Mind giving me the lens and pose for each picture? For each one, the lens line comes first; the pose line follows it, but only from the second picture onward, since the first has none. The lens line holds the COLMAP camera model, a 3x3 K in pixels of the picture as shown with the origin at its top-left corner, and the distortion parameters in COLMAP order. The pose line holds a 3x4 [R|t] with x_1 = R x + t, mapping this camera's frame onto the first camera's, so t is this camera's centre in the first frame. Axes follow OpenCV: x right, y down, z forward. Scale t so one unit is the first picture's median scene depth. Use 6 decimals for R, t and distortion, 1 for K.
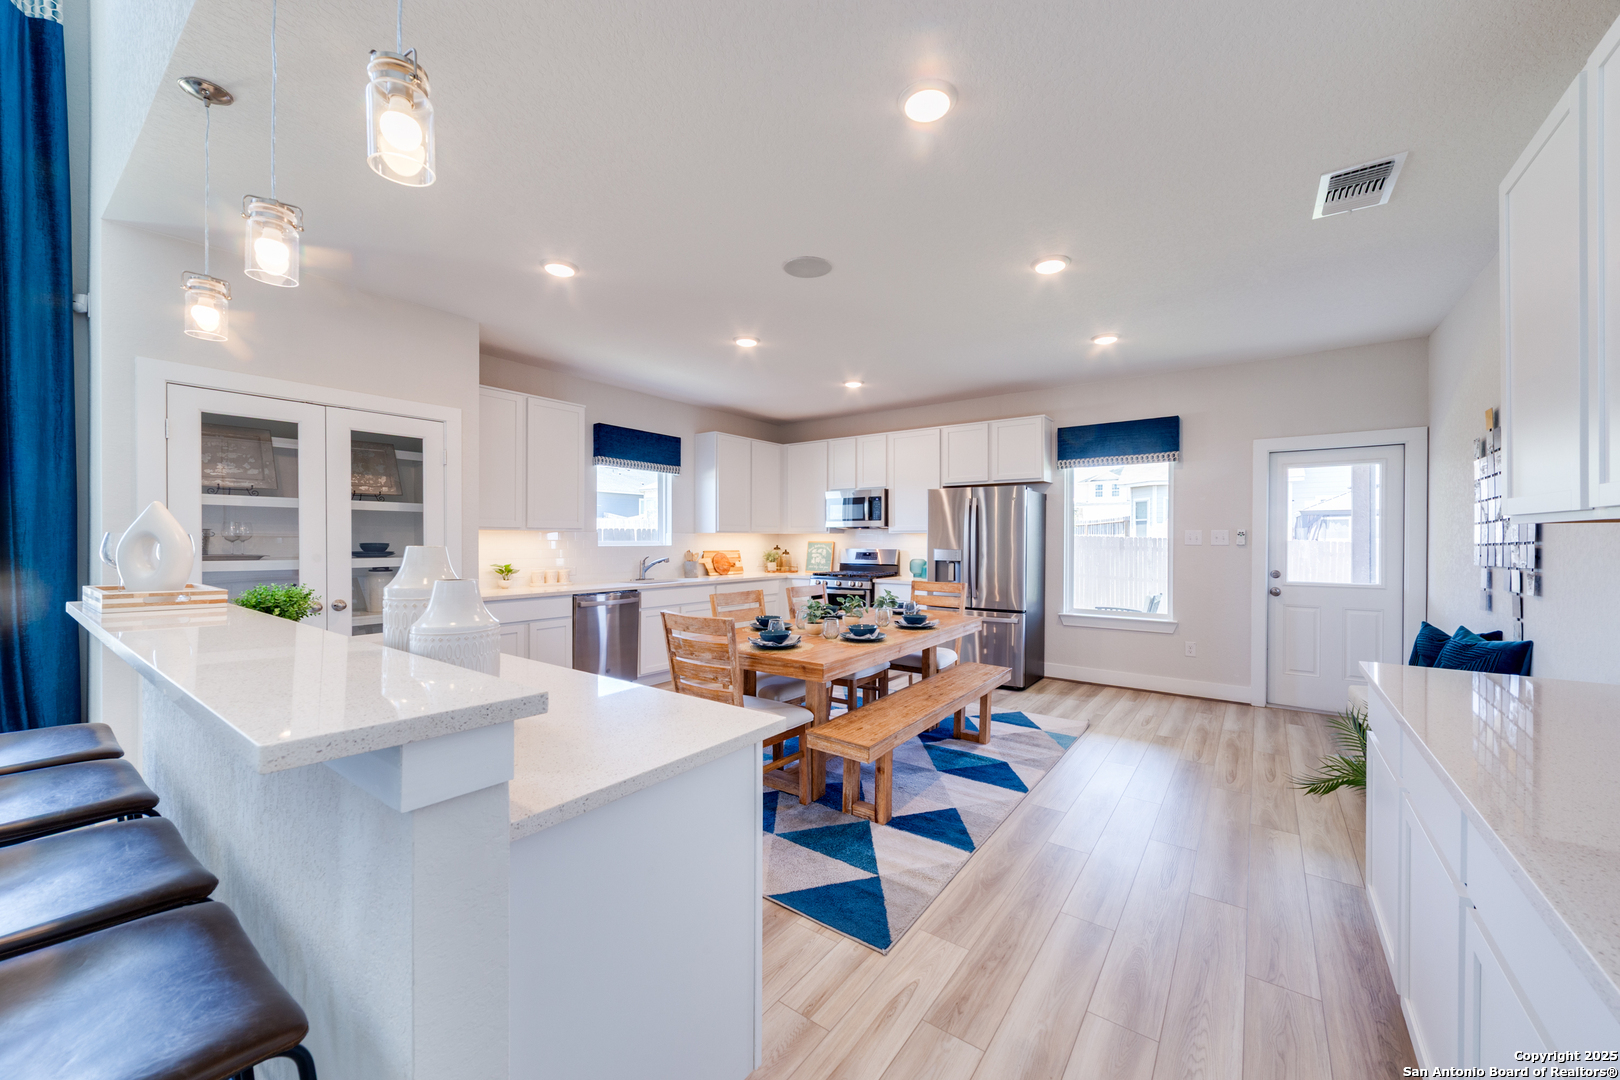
lens RADIAL K [[616.4, 0, 814.7], [0, 616.4, 544.3], [0, 0, 1]] dist [0.001855, 0.000916]
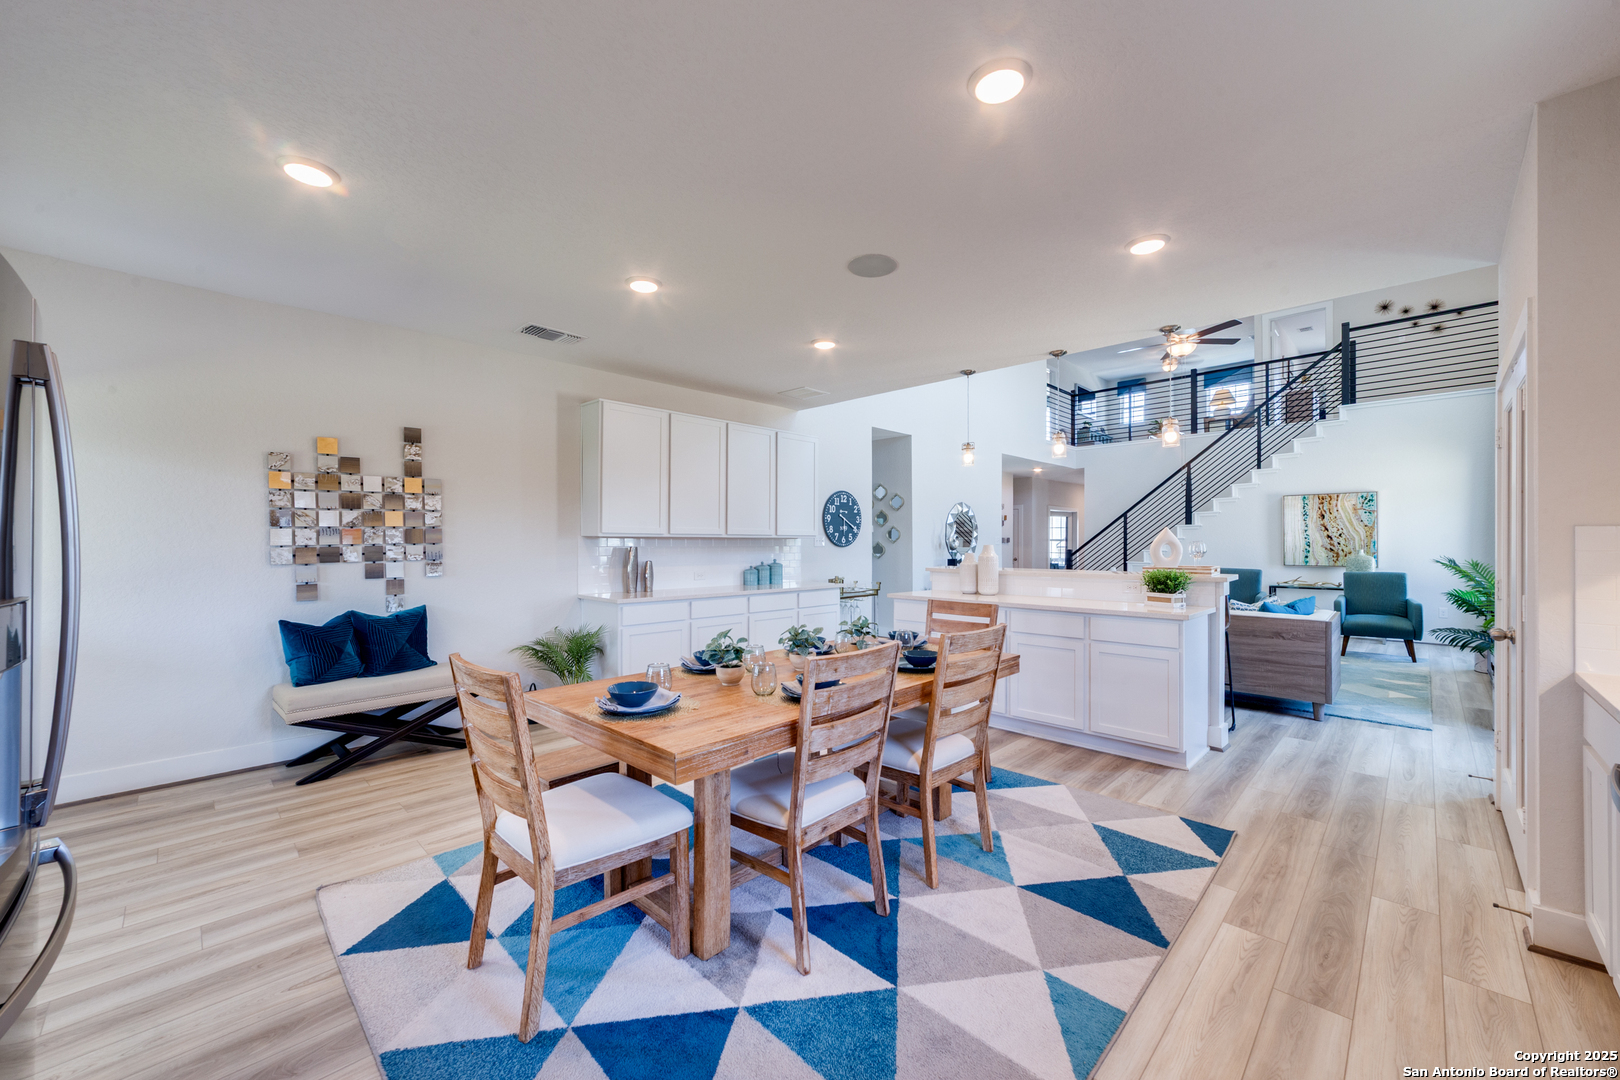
lens RADIAL K [[616.4, 0, 821.0], [0, 616.4, 541.0], [0, 0, 1]] dist [0.001855, 0.000916]
pose [[-0.989023, -0.002193, 0.147743, -0.049219], [-0.001510, 0.999988, 0.004735, -0.010225], [-0.147751, 0.004460, -0.989014, 1.254994]]
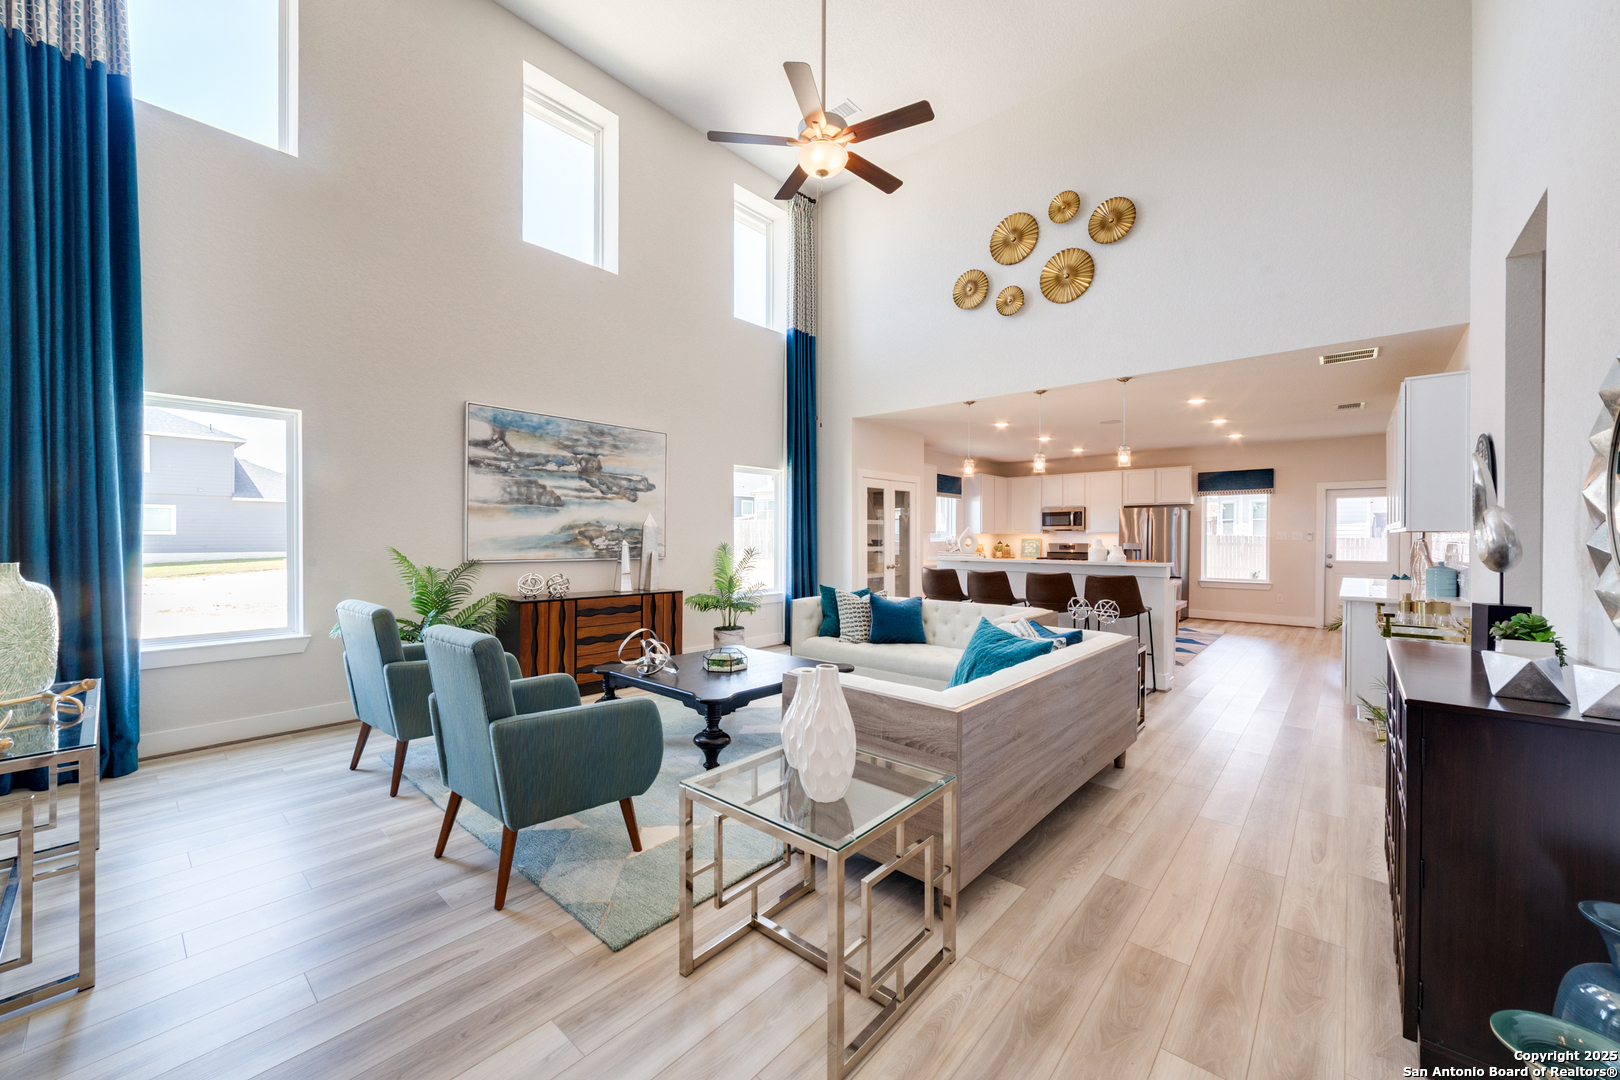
lens RADIAL K [[616.4, 0, 819.7], [0, 616.4, 545.5], [0, 0, 1]] dist [0.001855, 0.000916]
pose [[0.996910, -0.000357, -0.078549, -0.589510], [0.000901, 0.999976, 0.006894, 0.002572], [0.078545, -0.006944, 0.996886, -0.902810]]
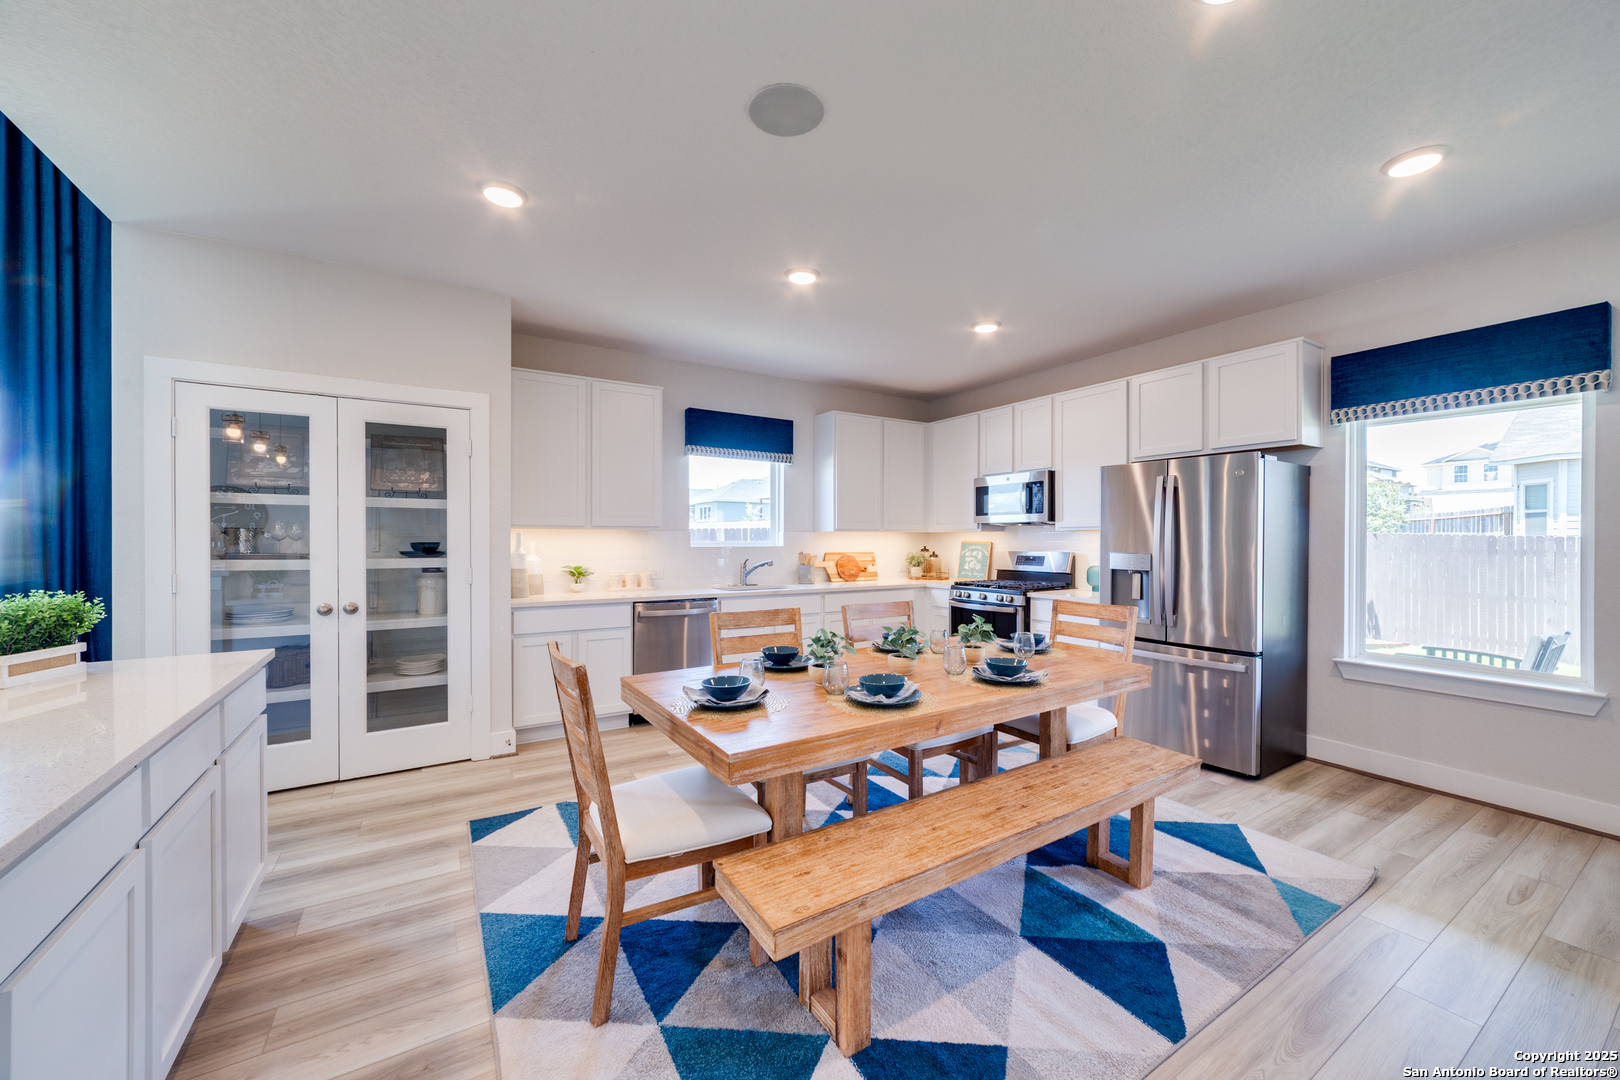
lens RADIAL K [[616.4, 0, 814.0], [0, 616.4, 541.3], [0, 0, 1]] dist [0.001855, 0.000916]
pose [[0.928880, 0.000627, -0.370380, 0.159293], [-0.002745, 0.999983, -0.005191, -0.000456], [0.370370, 0.005838, 0.928866, 0.263667]]
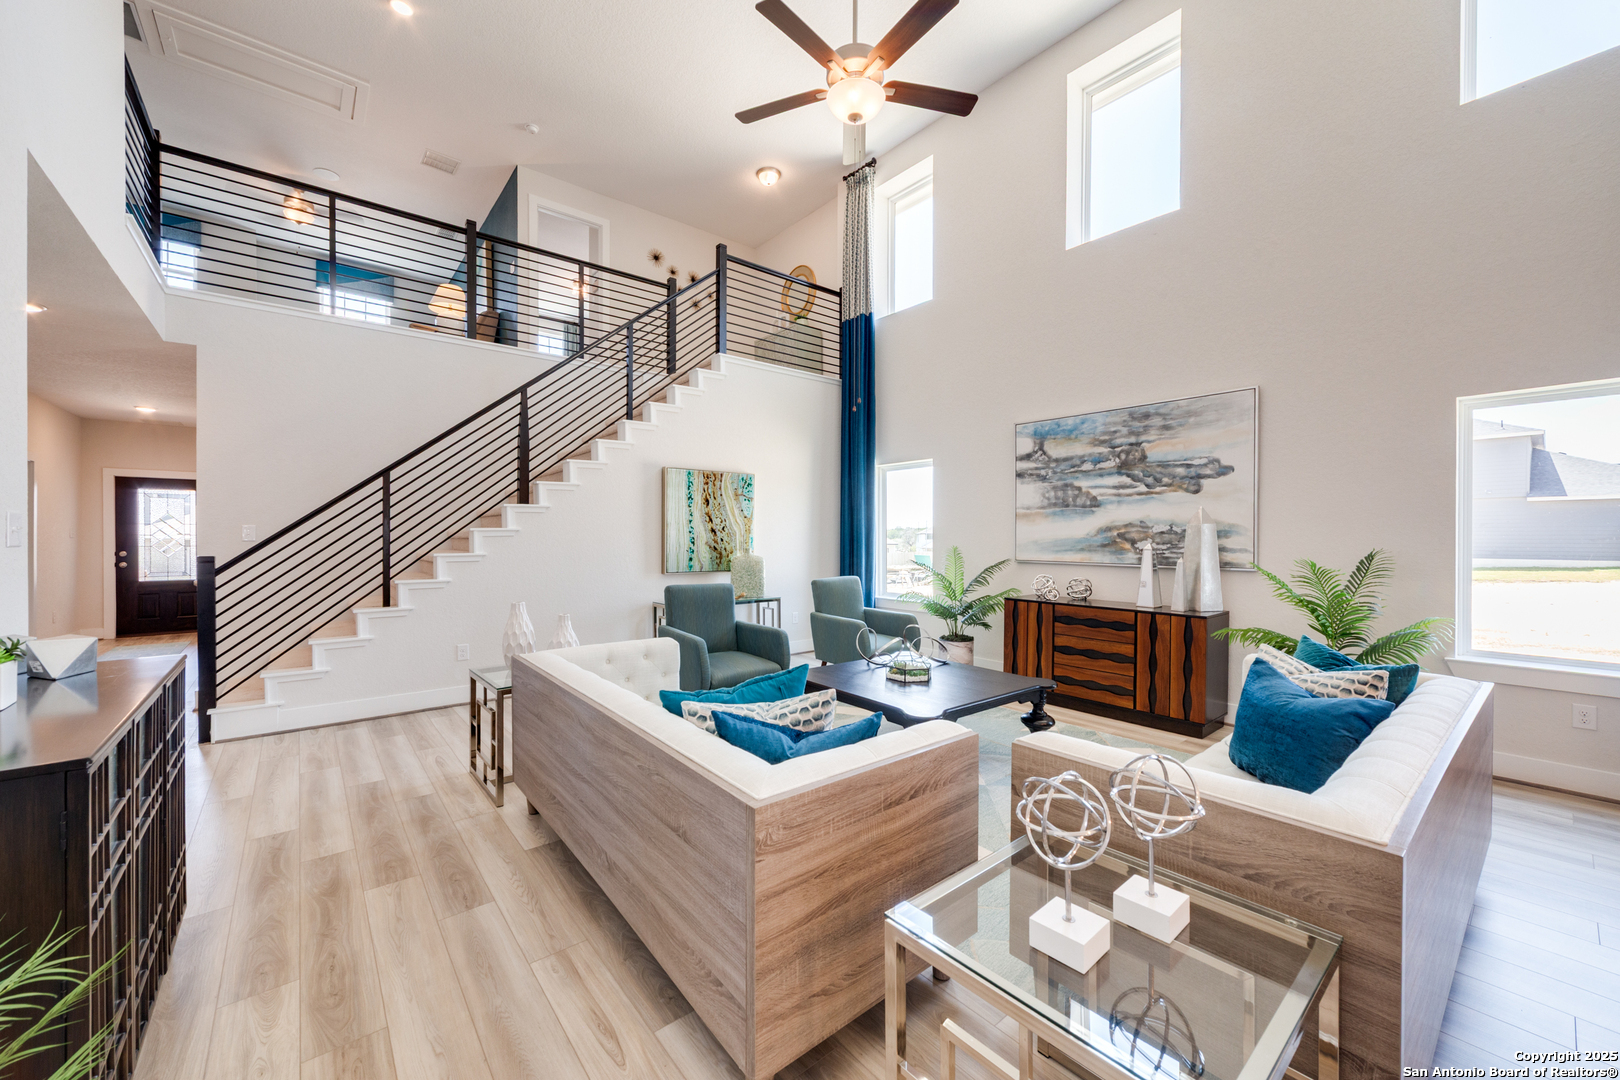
lens RADIAL K [[616.4, 0, 805.6], [0, 616.4, 542.9], [0, 0, 1]] dist [0.001855, 0.000916]
pose [[-0.246286, 0.003014, -0.969192, -0.033470], [-0.010243, 0.999931, 0.005712, -0.000774], [0.969143, 0.011334, -0.246239, -0.086027]]
